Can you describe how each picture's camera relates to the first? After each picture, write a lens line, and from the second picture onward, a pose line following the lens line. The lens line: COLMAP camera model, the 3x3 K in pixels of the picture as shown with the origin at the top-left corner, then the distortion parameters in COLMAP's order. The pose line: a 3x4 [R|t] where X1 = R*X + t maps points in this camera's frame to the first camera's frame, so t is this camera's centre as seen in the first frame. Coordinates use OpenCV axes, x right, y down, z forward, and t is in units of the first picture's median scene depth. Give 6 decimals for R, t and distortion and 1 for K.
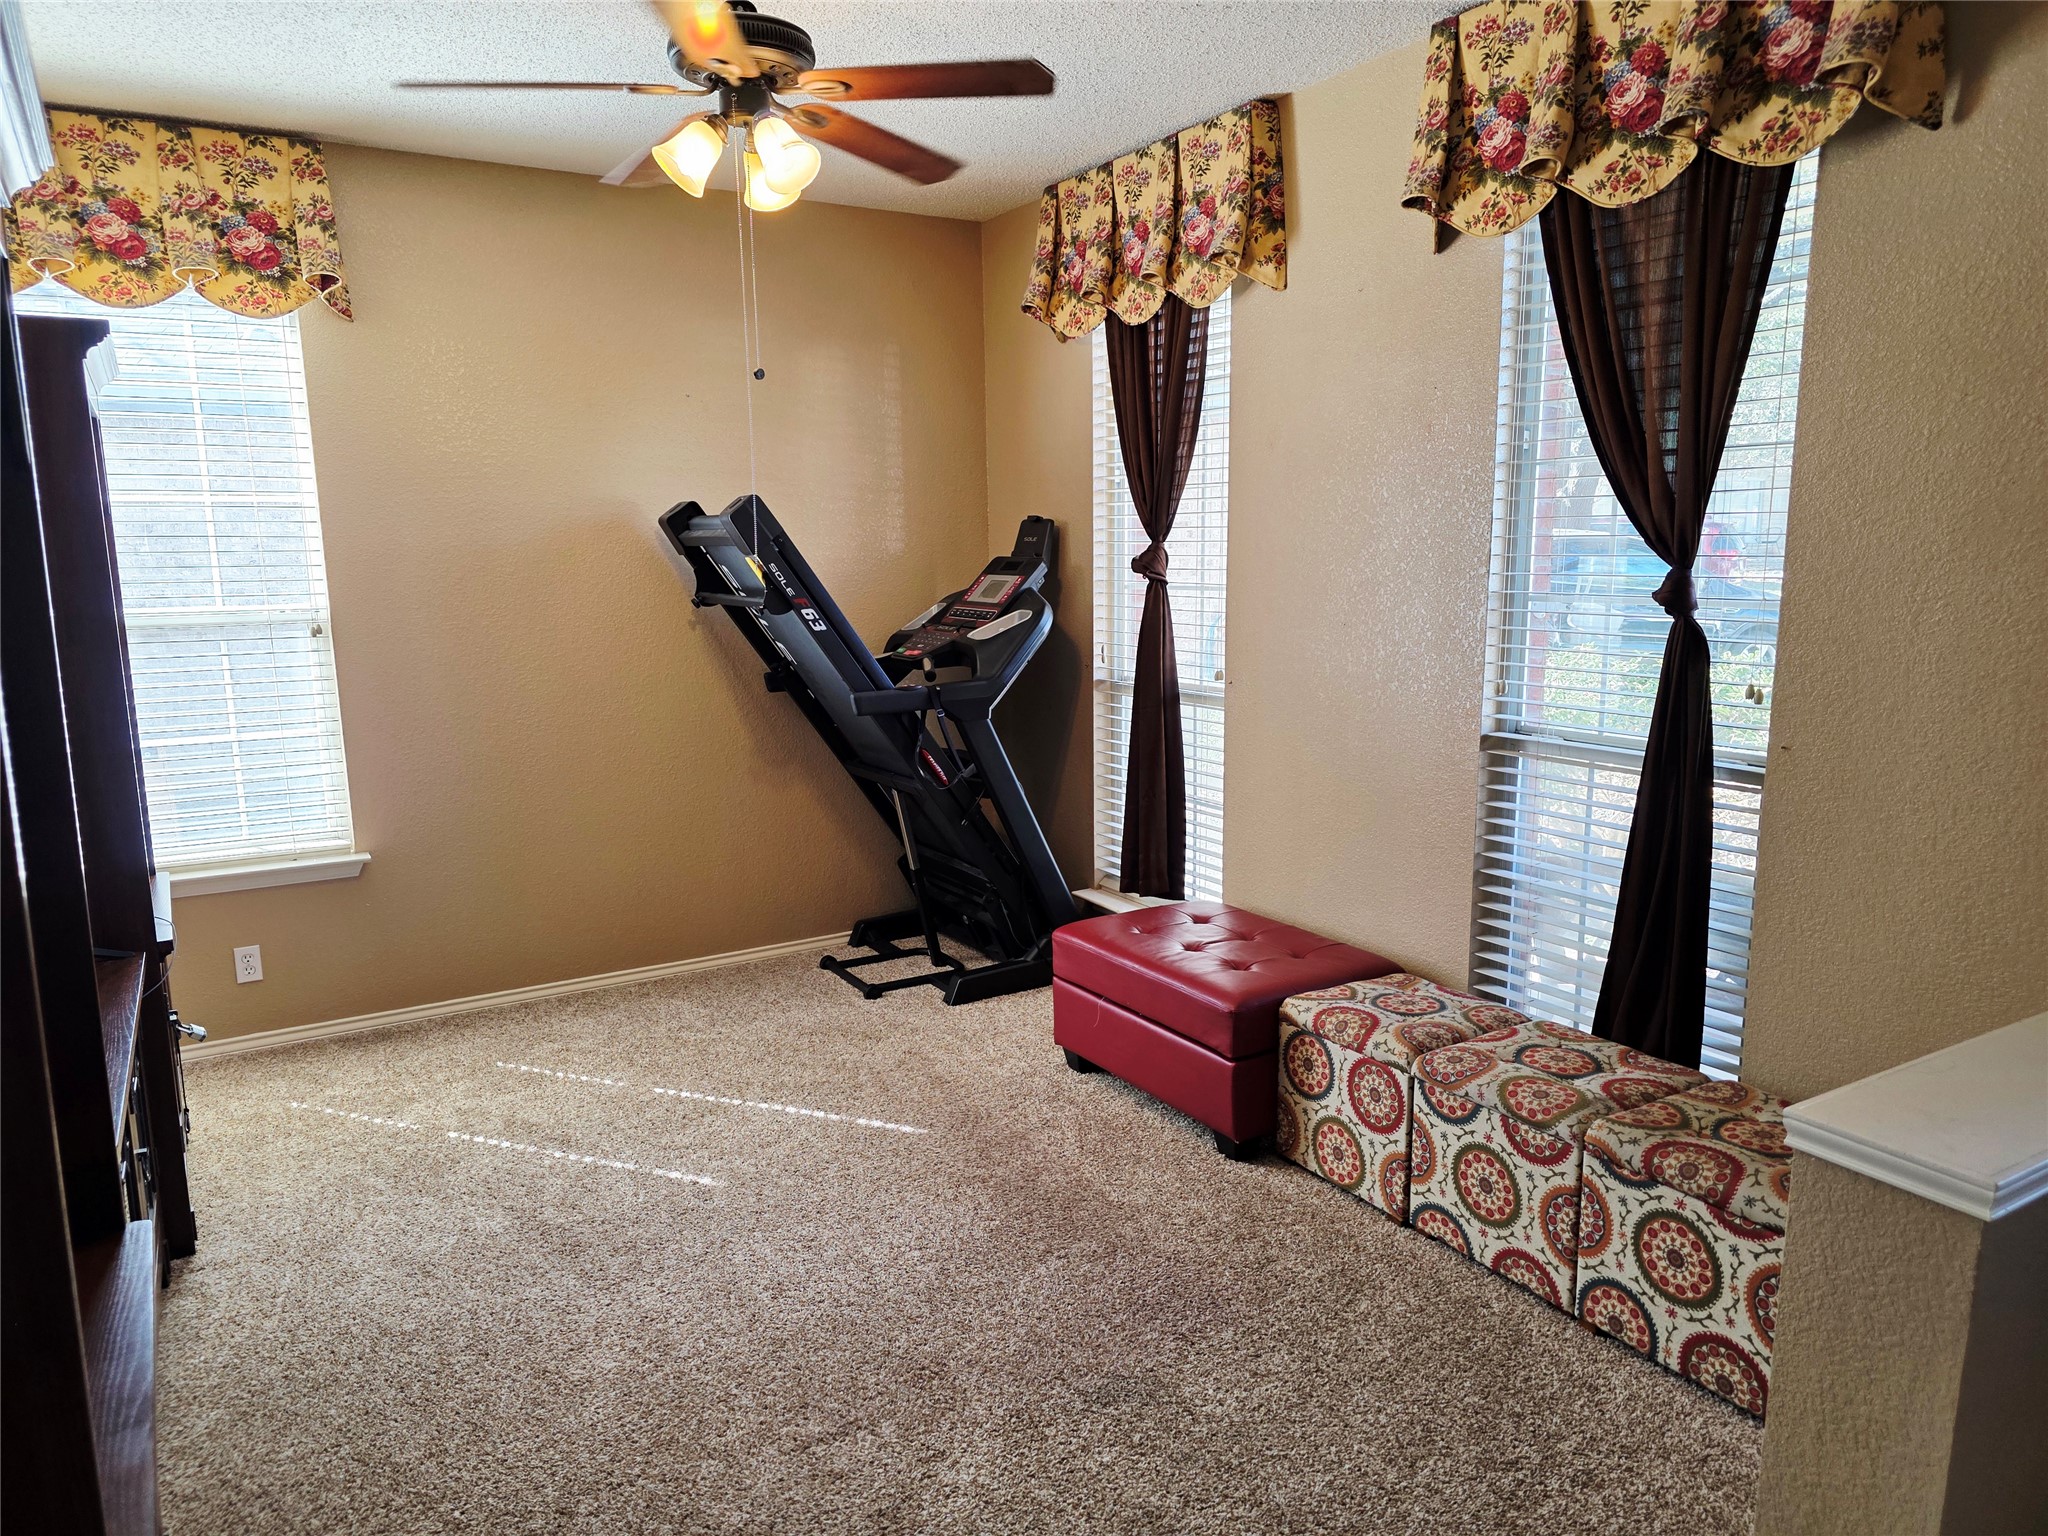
lens RADIAL K [[1374.7, 0, 1029.7], [0, 1374.7, 769.5], [0, 0, 1]] dist [0.069694, -0.063316]
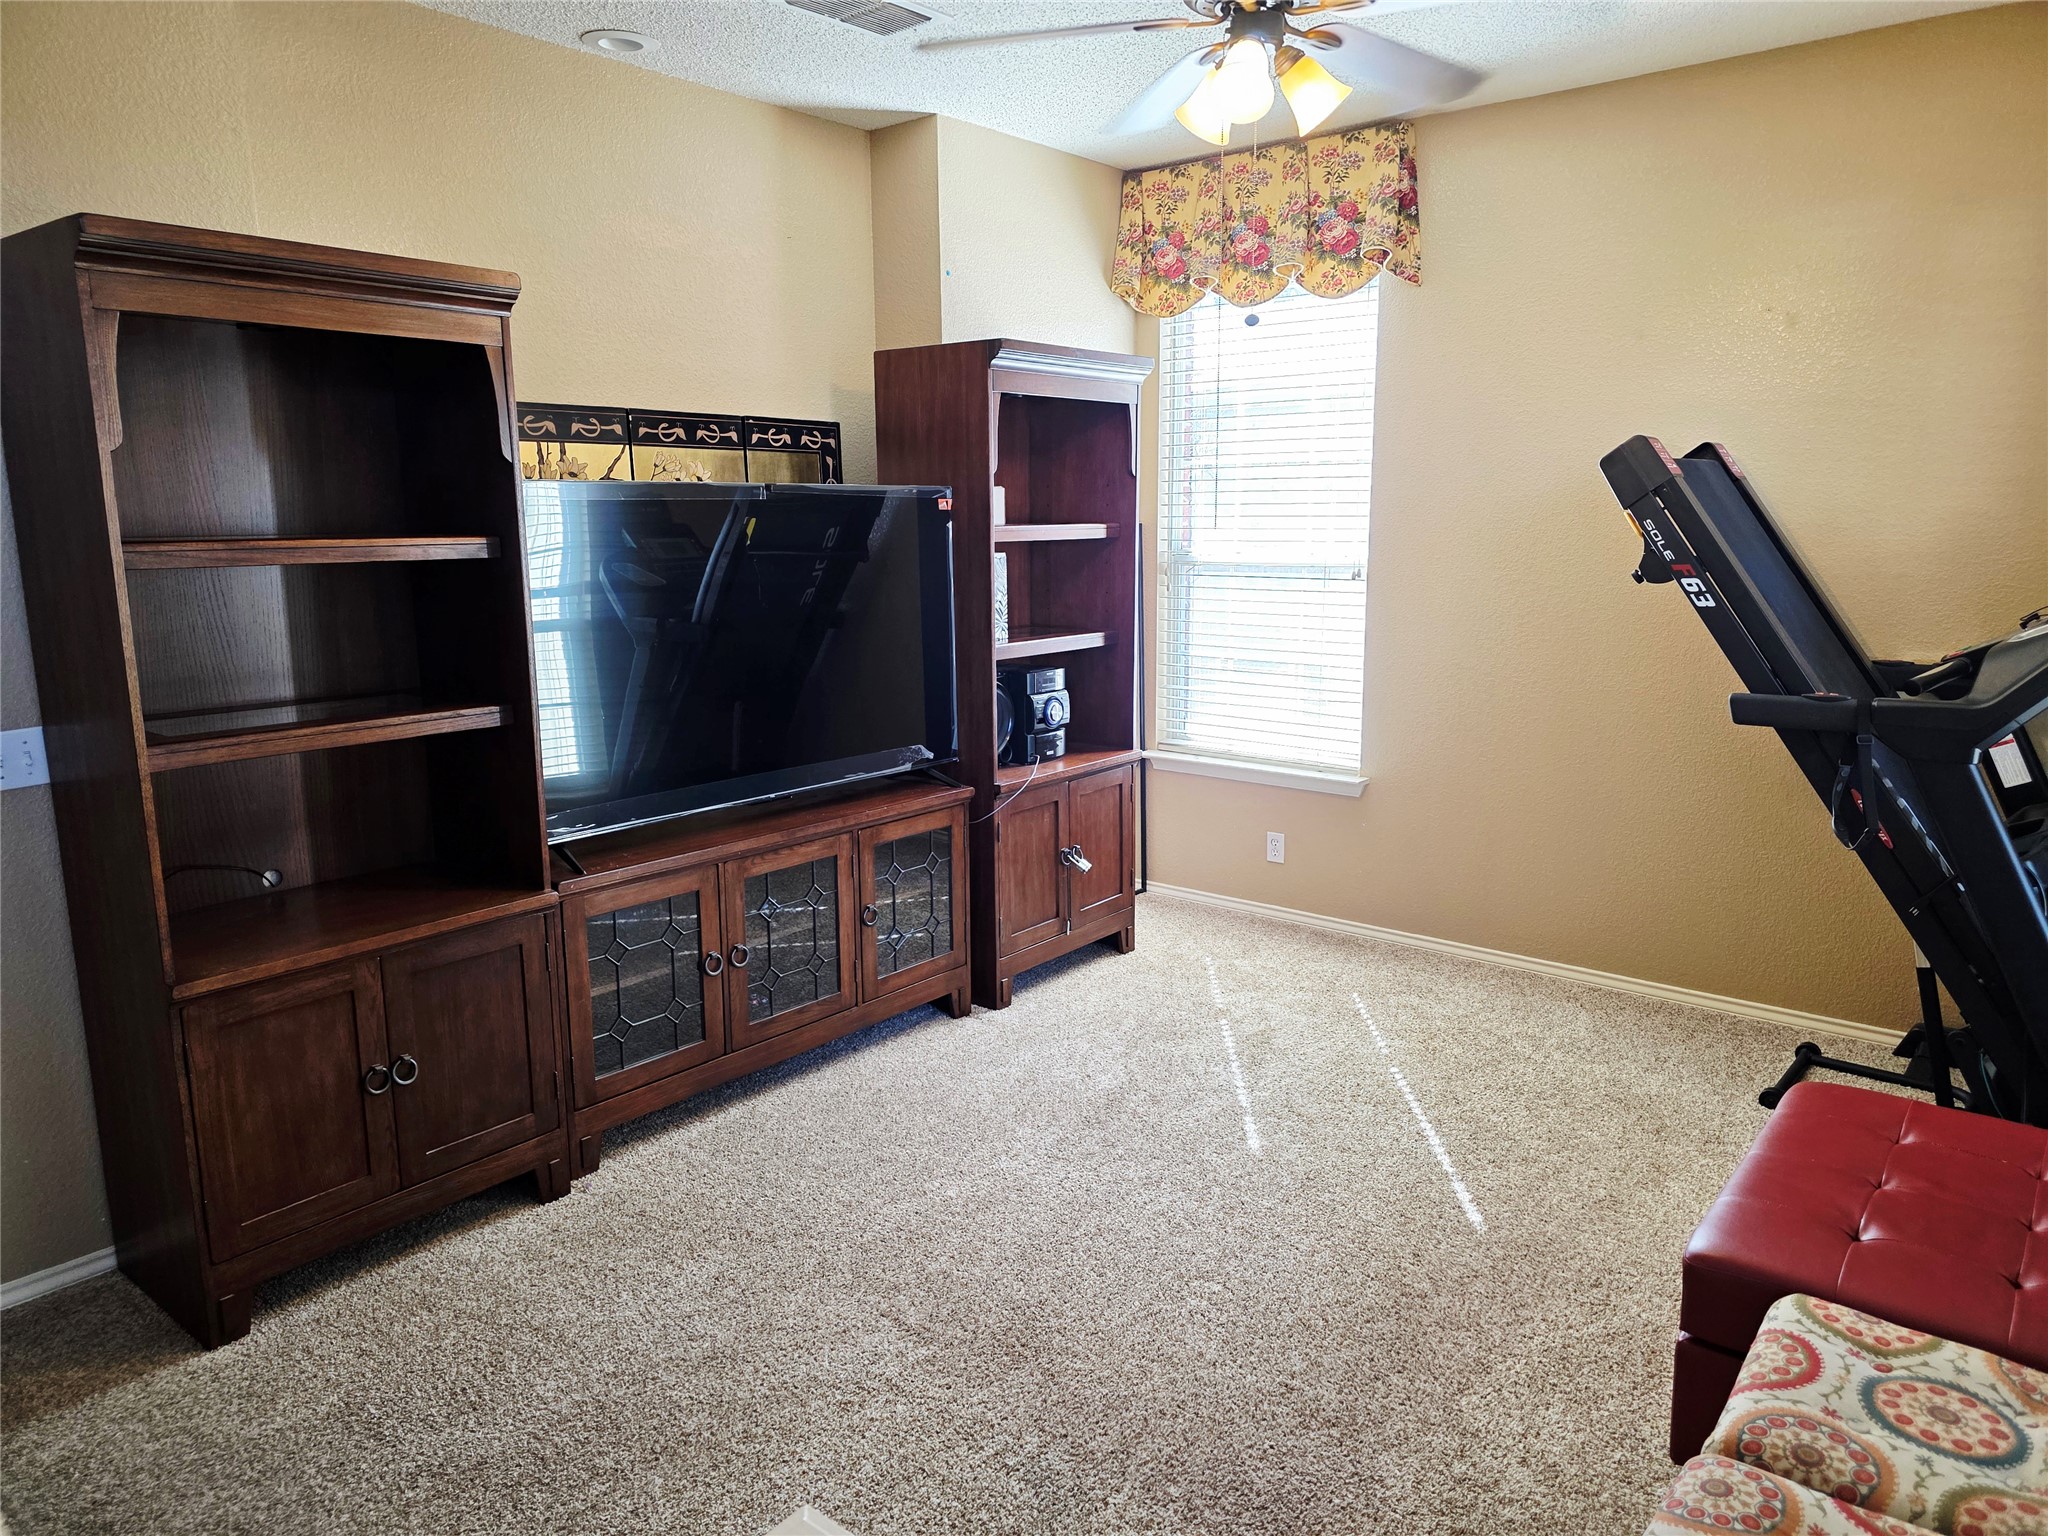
lens RADIAL K [[1374.7, 0, 1029.7], [0, 1374.7, 769.5], [0, 0, 1]] dist [0.069694, -0.063316]
pose [[0.327285, 0.187776, -0.926080, 0.489598], [-0.151234, 0.977832, 0.144822, -0.071040], [0.932745, 0.092656, 0.348428, 0.401956]]
